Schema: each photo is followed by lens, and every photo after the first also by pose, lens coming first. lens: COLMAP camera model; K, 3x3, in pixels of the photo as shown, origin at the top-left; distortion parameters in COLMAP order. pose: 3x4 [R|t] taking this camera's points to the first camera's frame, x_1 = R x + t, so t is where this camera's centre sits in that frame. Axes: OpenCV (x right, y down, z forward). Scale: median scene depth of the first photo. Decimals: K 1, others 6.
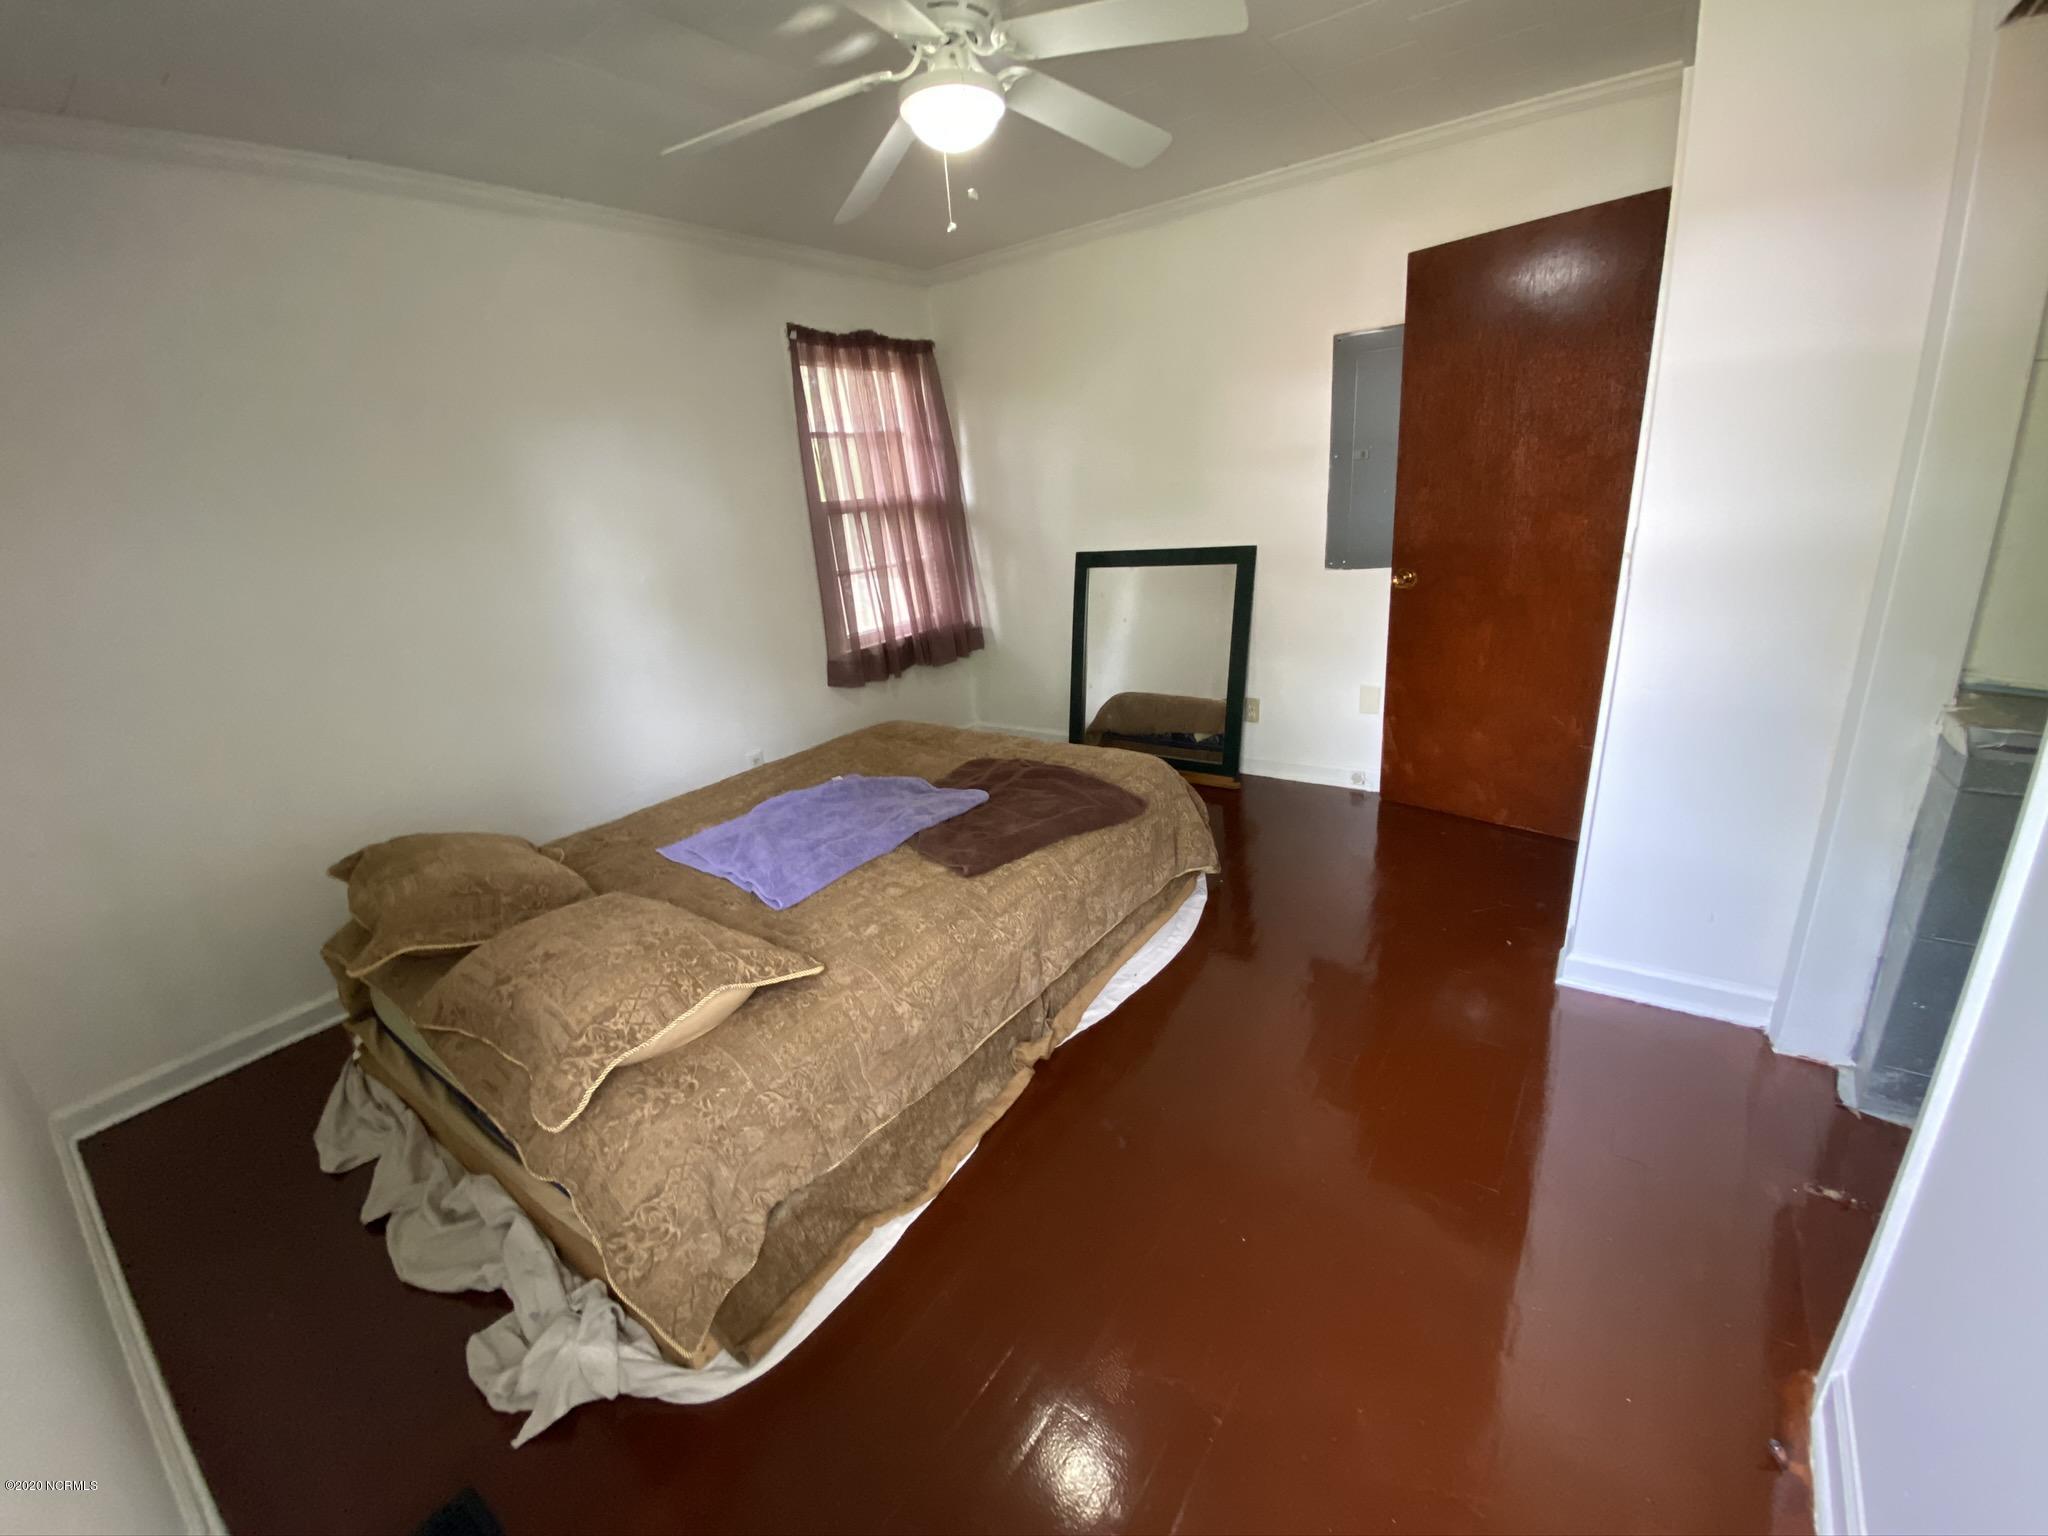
lens RADIAL K [[830.5, 0, 1018.4], [0, 830.5, 775.4], [0, 0, 1]] dist [0.014962, -0.018067]
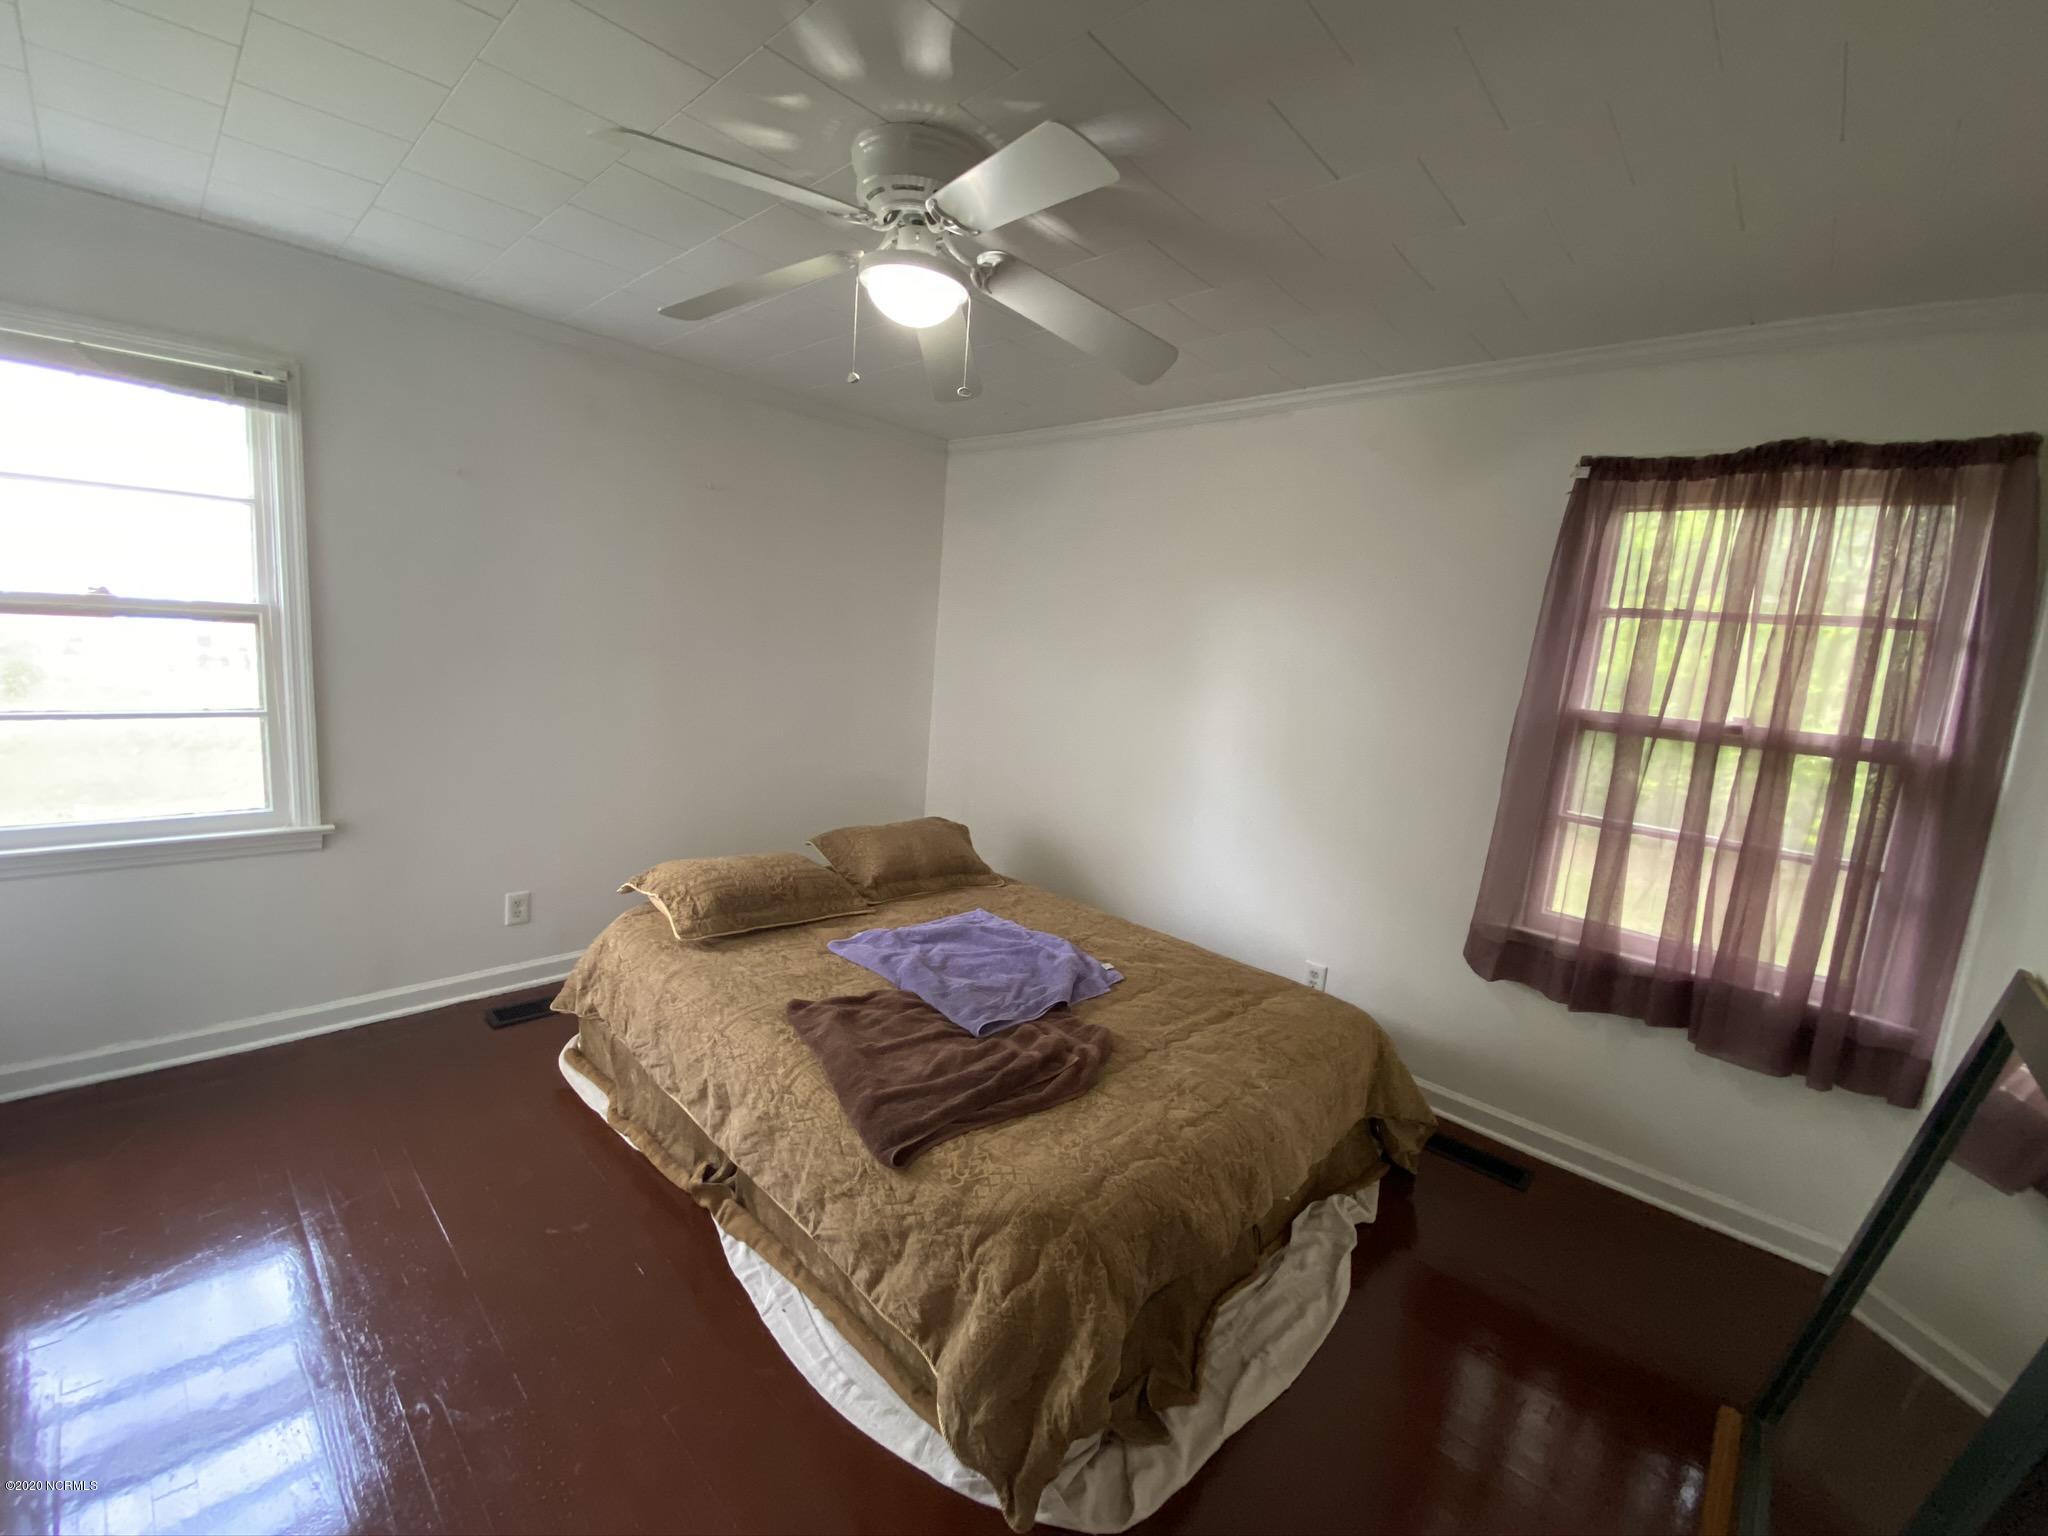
lens RADIAL K [[830.5, 0, 1018.4], [0, 830.5, 775.4], [0, 0, 1]] dist [0.014962, -0.018067]
pose [[-0.129206, 0.229559, -0.964681, 0.434036], [-0.390856, 0.882286, 0.262302, -0.272582], [0.911338, 0.410942, -0.024272, 0.615521]]
